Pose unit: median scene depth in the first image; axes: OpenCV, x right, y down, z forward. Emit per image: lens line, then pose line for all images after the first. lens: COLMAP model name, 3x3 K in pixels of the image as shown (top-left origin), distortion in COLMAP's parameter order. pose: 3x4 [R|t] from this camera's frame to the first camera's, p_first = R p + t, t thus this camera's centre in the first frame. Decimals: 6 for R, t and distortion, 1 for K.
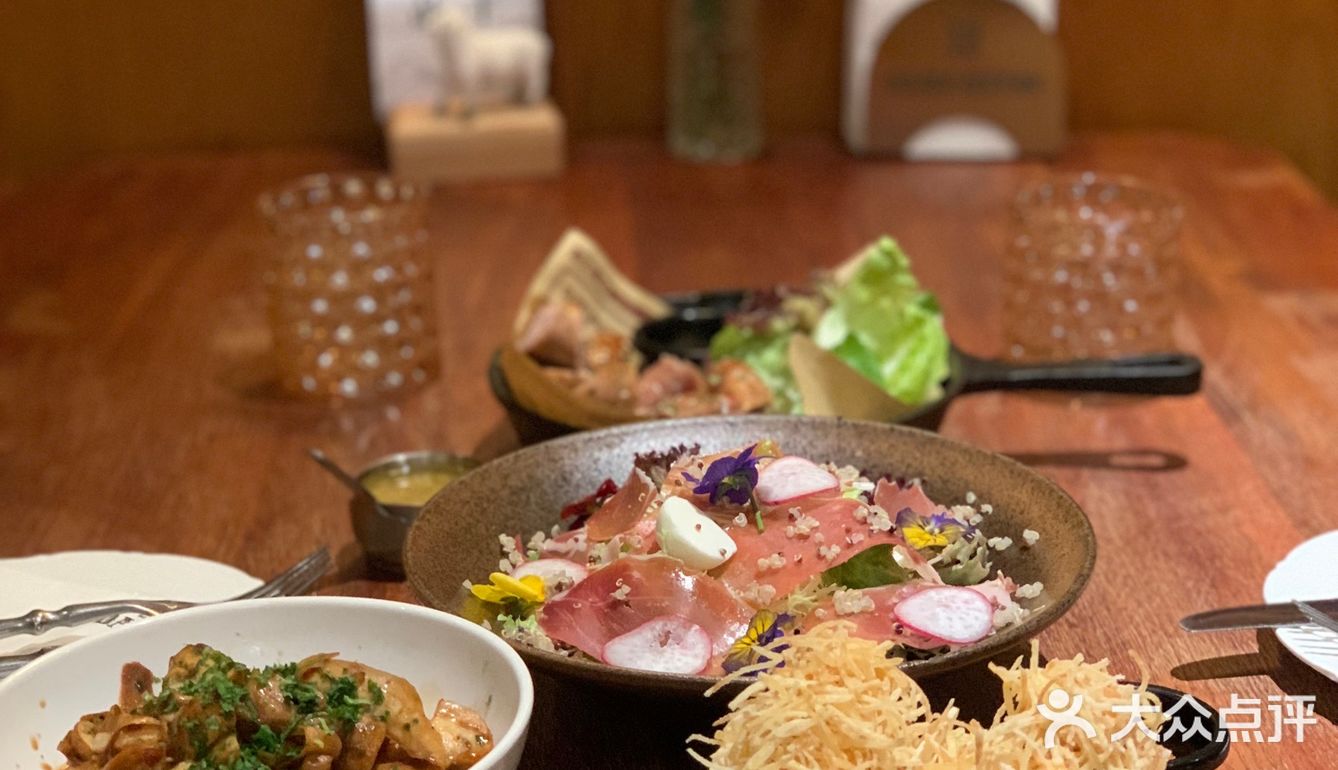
lens RADIAL K [[2744.7, 0, 669.0], [0, 2744.7, 385.0], [0, 0, 1]] dist [-0.244163, 3.023239]
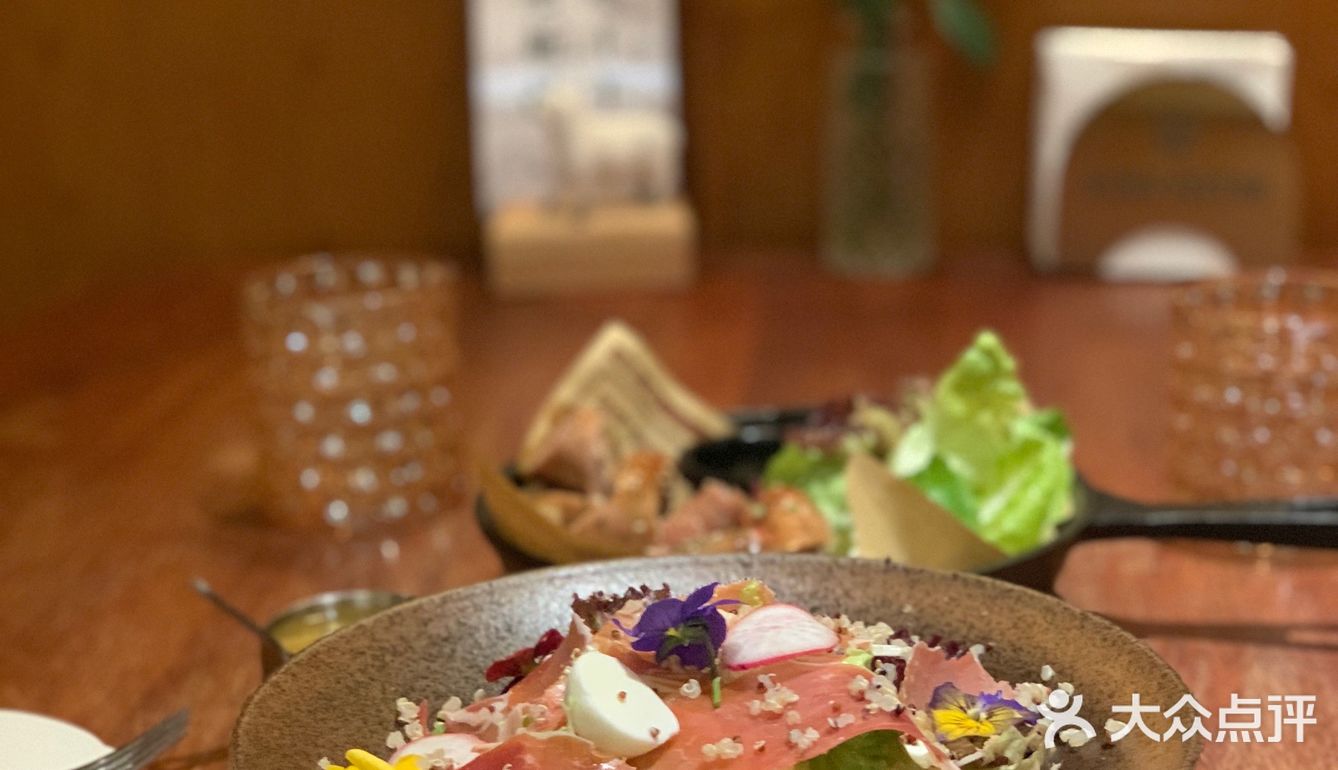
lens RADIAL K [[2744.7, 0, 669.0], [0, 2744.7, 385.0], [0, 0, 1]] dist [-0.244163, 3.023239]
pose [[0.992245, 0.024358, -0.121889, 0.095110], [-0.032565, 0.997301, -0.065805, 0.015772], [0.119957, 0.069264, 0.990360, 0.261190]]
